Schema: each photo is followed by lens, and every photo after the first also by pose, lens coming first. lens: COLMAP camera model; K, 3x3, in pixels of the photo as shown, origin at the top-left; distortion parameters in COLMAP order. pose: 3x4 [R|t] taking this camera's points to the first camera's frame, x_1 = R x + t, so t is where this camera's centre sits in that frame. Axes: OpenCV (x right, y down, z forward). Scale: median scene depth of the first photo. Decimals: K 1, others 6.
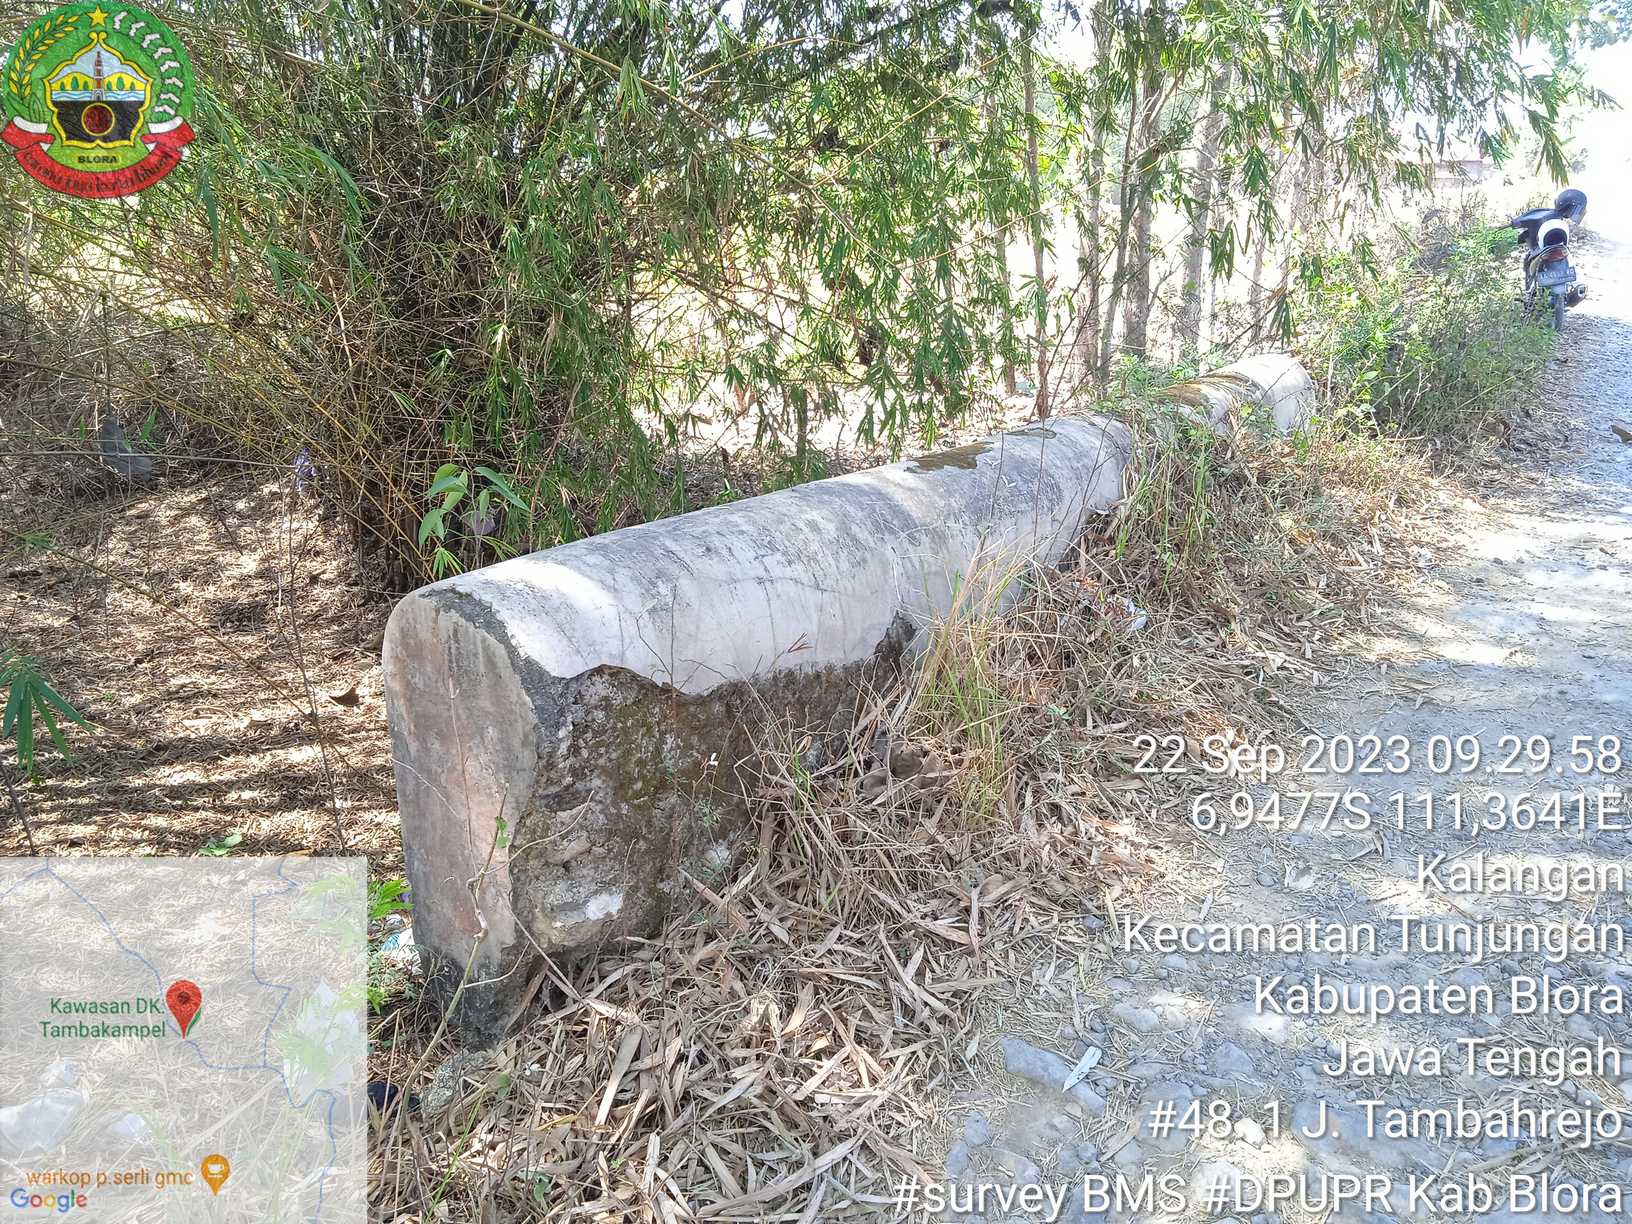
lens RADIAL K [[1333.8, 0, 818.5], [0, 1333.8, 614.8], [0, 0, 1]] dist [0.058106, -0.071284]
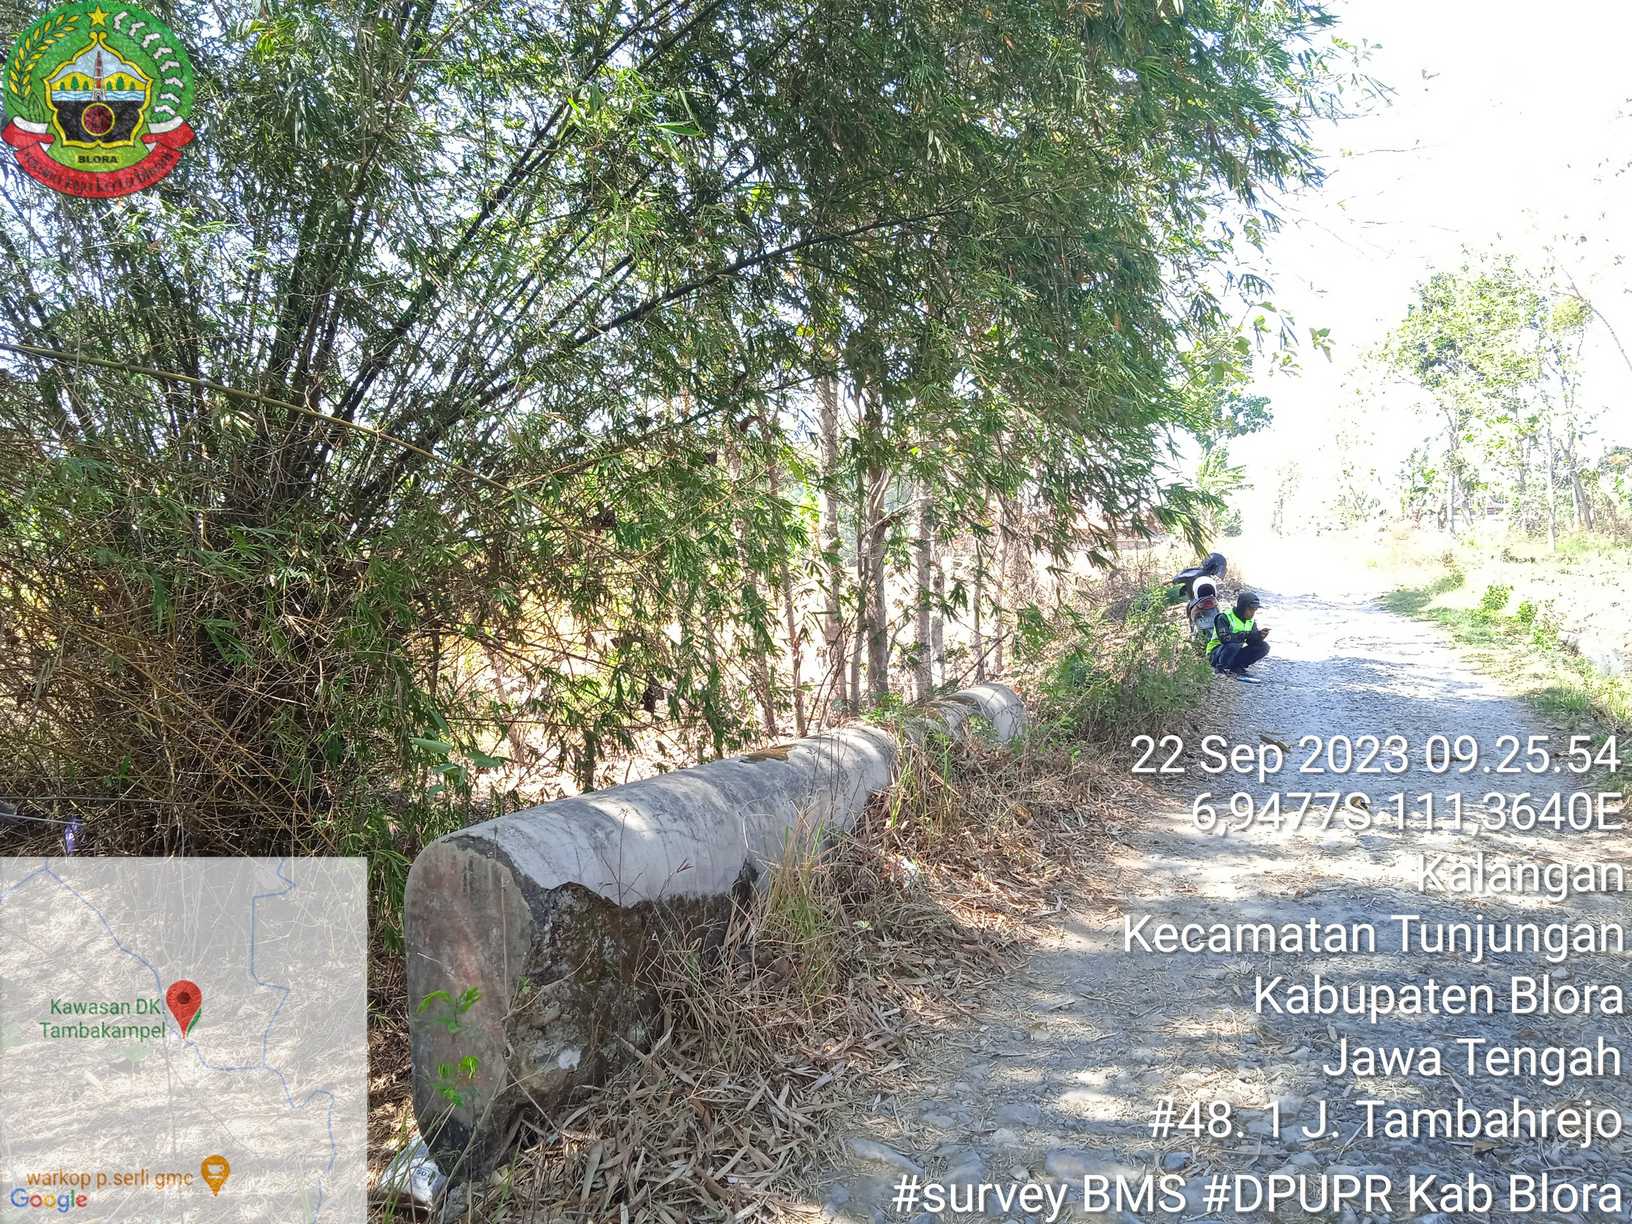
lens RADIAL K [[1333.8, 0, 818.5], [0, 1333.8, 614.8], [0, 0, 1]] dist [0.058106, -0.071284]
pose [[0.982269, -0.022959, 0.186063, -0.152922], [0.070426, 0.964973, -0.252719, 0.140003], [-0.173744, 0.261342, 0.949481, -0.511731]]
